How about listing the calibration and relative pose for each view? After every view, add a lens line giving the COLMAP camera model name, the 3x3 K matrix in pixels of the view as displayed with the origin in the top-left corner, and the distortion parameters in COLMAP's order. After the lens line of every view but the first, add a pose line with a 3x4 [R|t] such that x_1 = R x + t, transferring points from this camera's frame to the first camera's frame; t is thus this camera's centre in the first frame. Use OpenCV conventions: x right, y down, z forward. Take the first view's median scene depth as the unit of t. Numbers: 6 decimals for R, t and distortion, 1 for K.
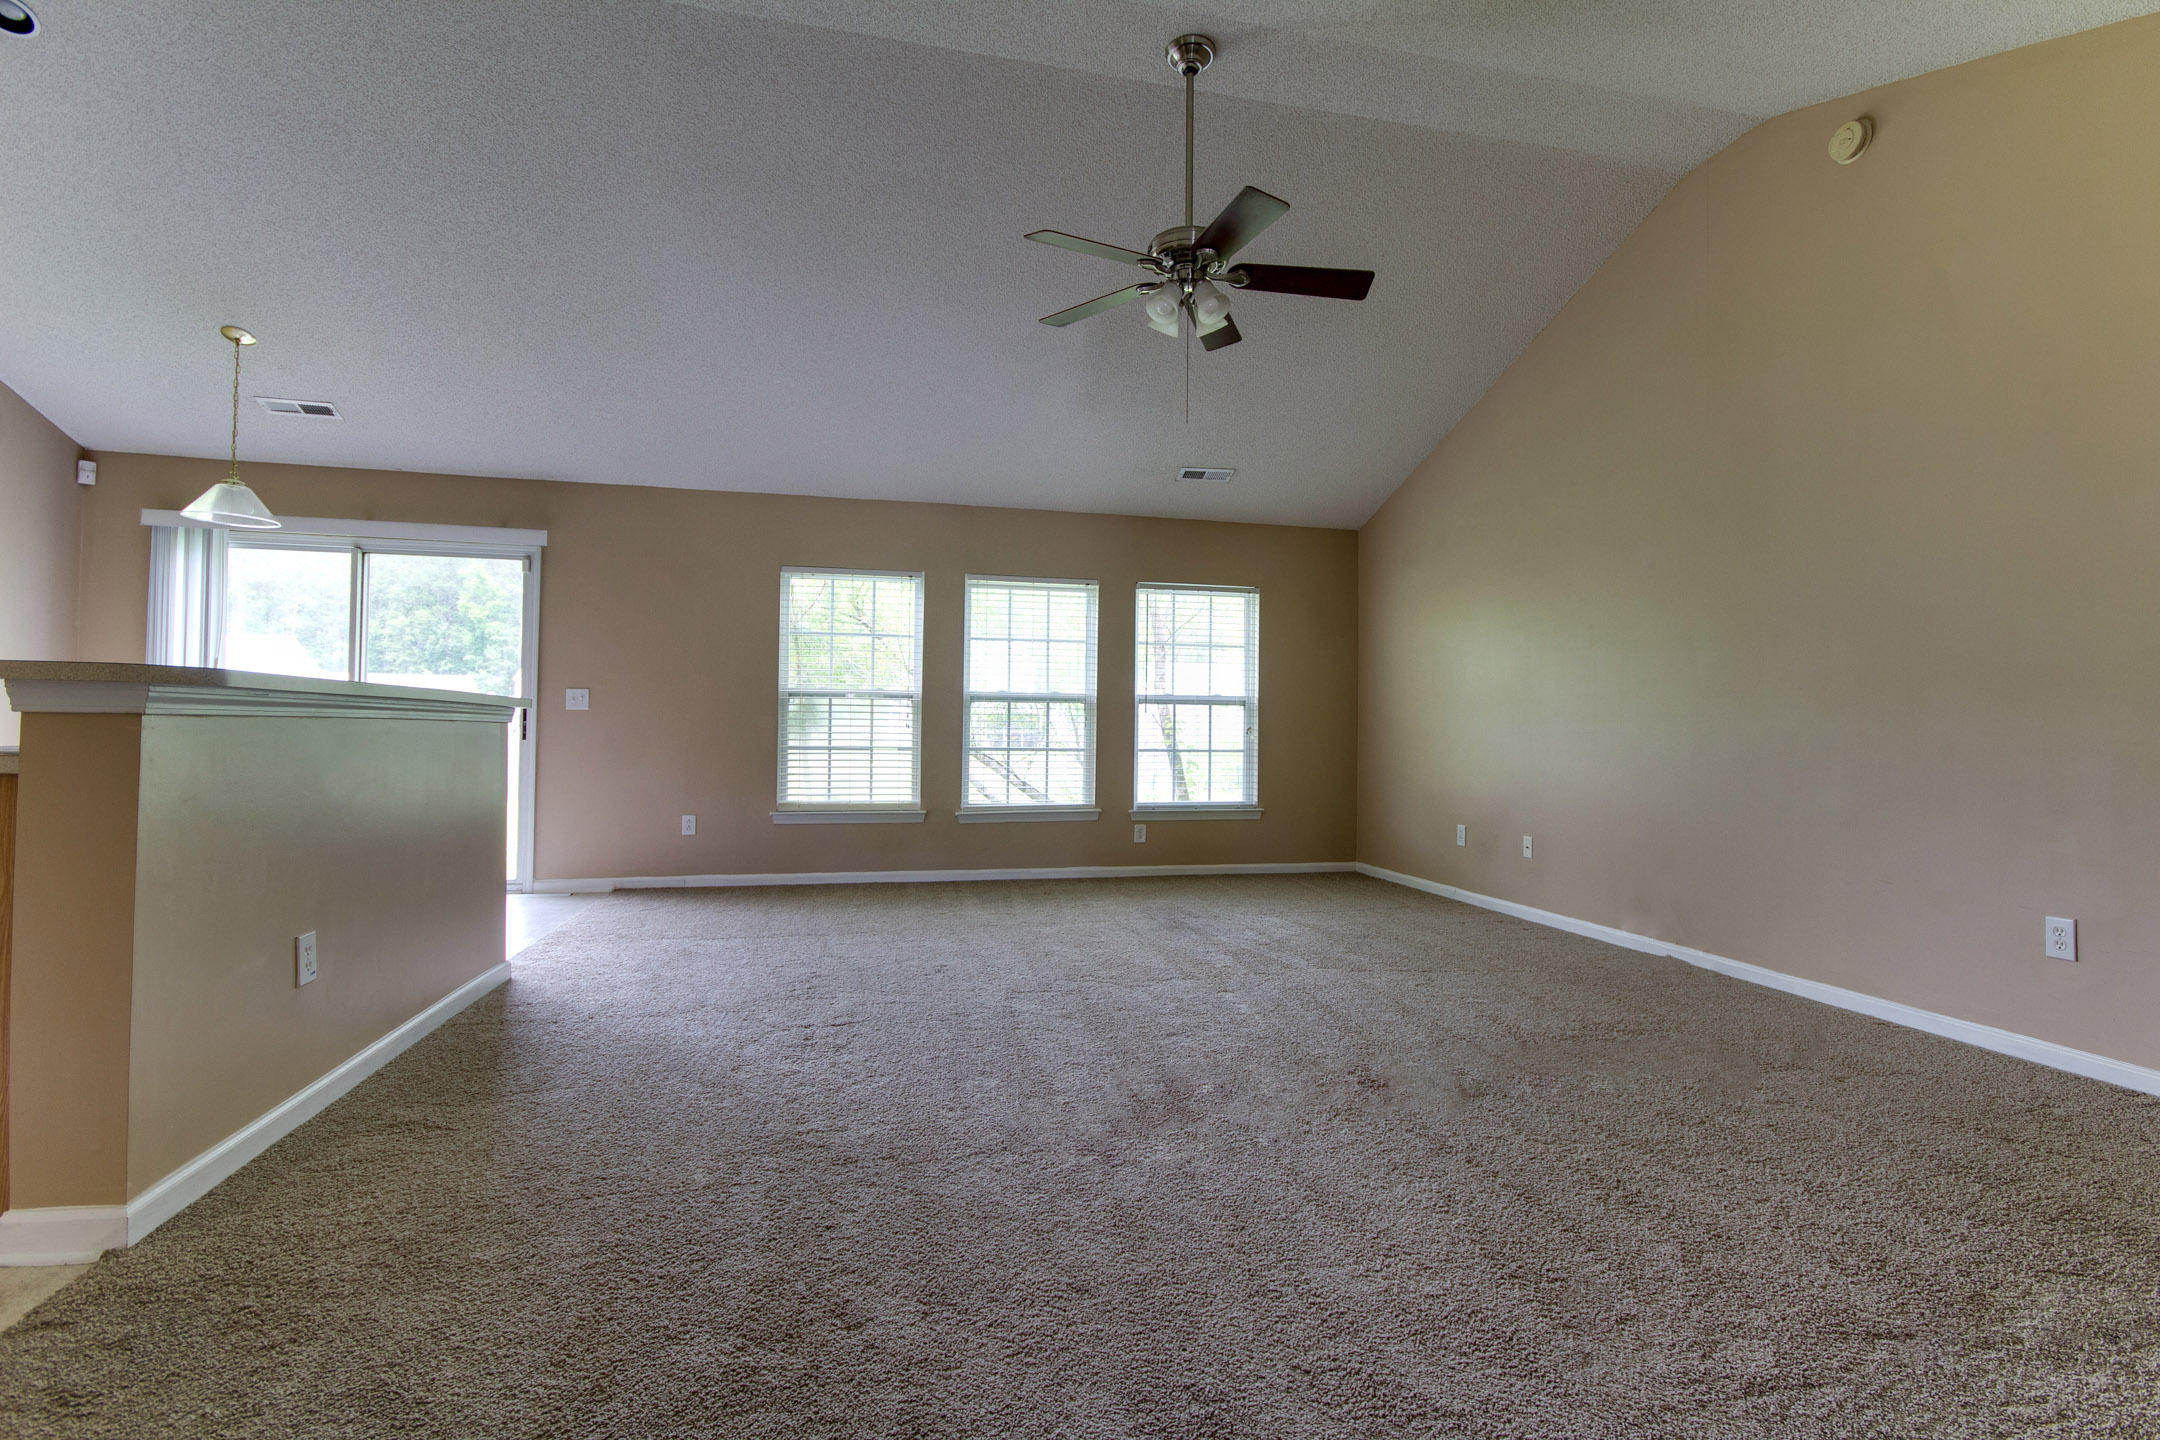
lens RADIAL K [[886.1, 0, 1080.3], [0, 886.1, 681.6], [0, 0, 1]] dist [0.001344, -0.004872]
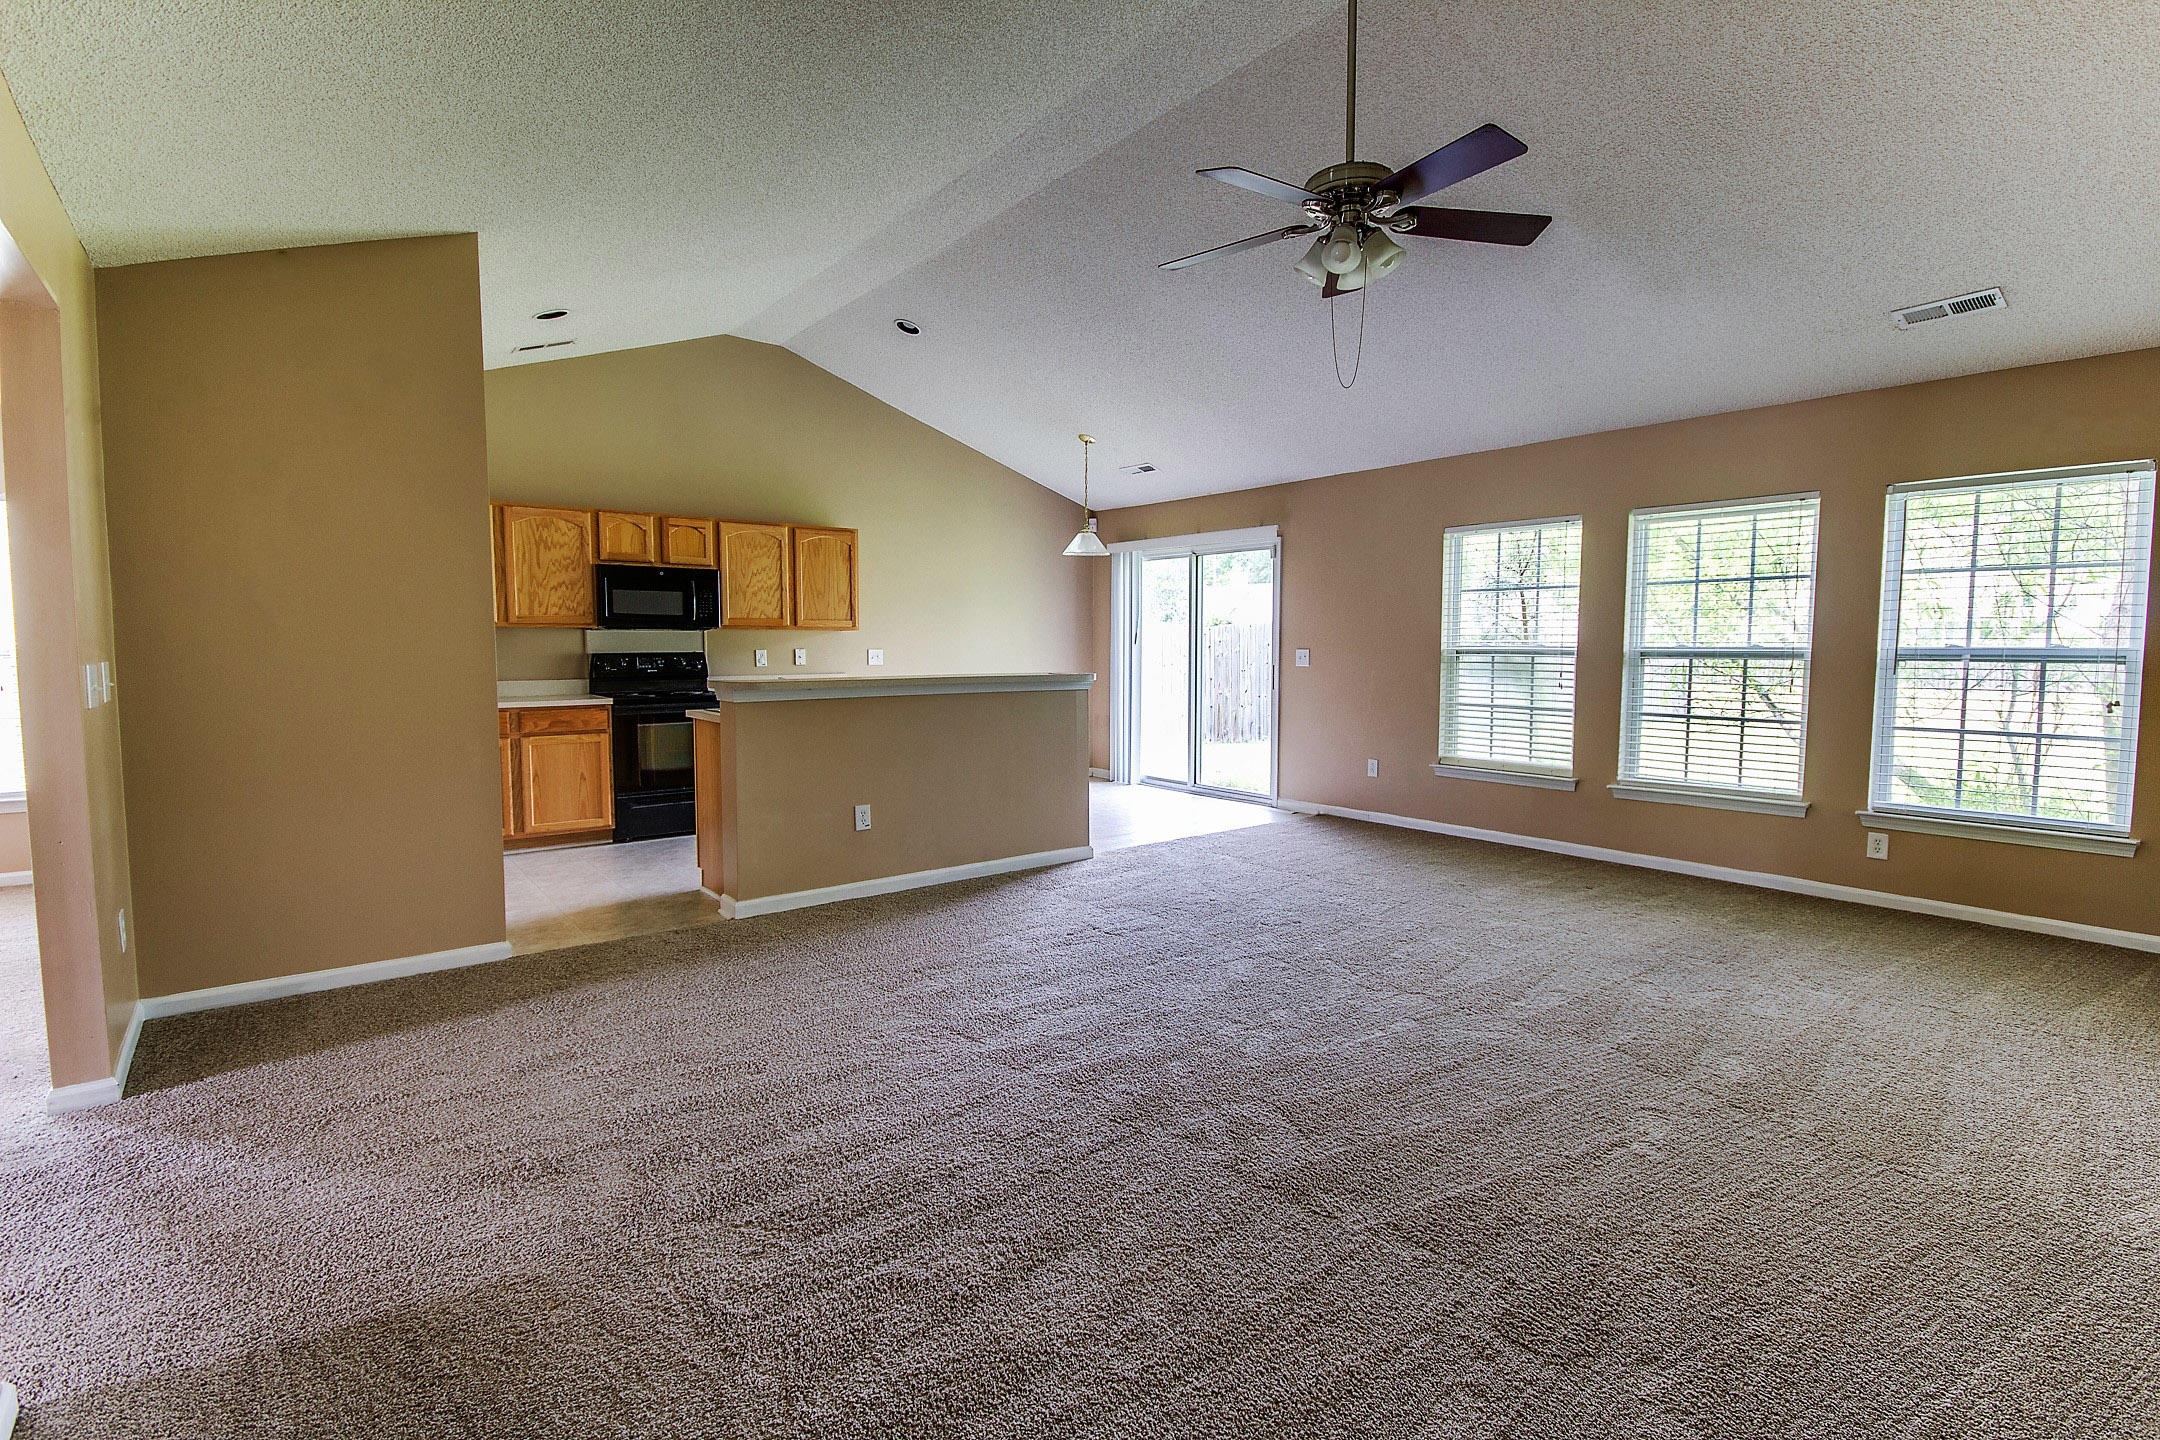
lens RADIAL K [[982.6, 0, 1080.0], [0, 982.6, 720.0], [0, 0, 1]] dist [0.000843, -0.008049]
pose [[0.448095, 0.050557, -0.892555, 0.482935], [0.017522, 0.997711, 0.065309, 0.010577], [0.893814, -0.044904, 0.446183, 0.099045]]
